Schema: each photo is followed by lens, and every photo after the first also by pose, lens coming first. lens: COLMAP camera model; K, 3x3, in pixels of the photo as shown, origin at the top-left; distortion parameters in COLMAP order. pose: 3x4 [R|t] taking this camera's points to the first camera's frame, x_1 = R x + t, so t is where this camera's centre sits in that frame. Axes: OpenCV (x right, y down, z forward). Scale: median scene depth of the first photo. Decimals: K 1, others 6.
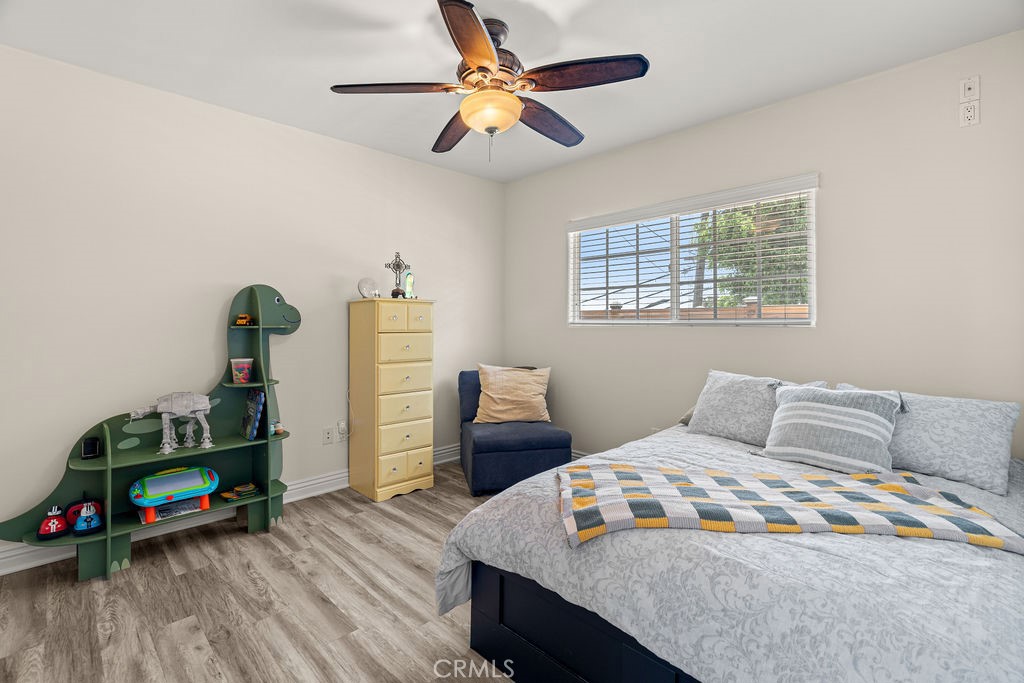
lens RADIAL K [[469.4, 0, 511.7], [0, 469.4, 316.4], [0, 0, 1]] dist [-0.002039, -0.000456]
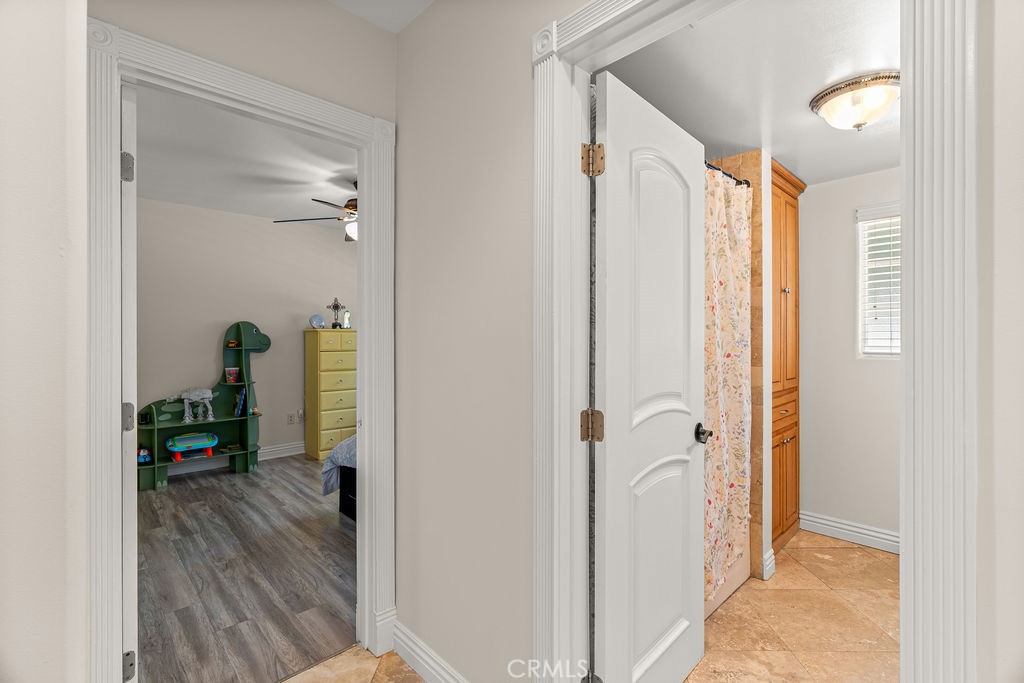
lens RADIAL K [[468.1, 0, 513.4], [0, 468.1, 334.0], [0, 0, 1]] dist [-0.002958, 0.000085]
pose [[0.999892, -0.000534, -0.014704, 0.465401], [0.000688, 0.999945, 0.010430, -0.047662], [0.014697, -0.010439, 0.999837, -0.664126]]
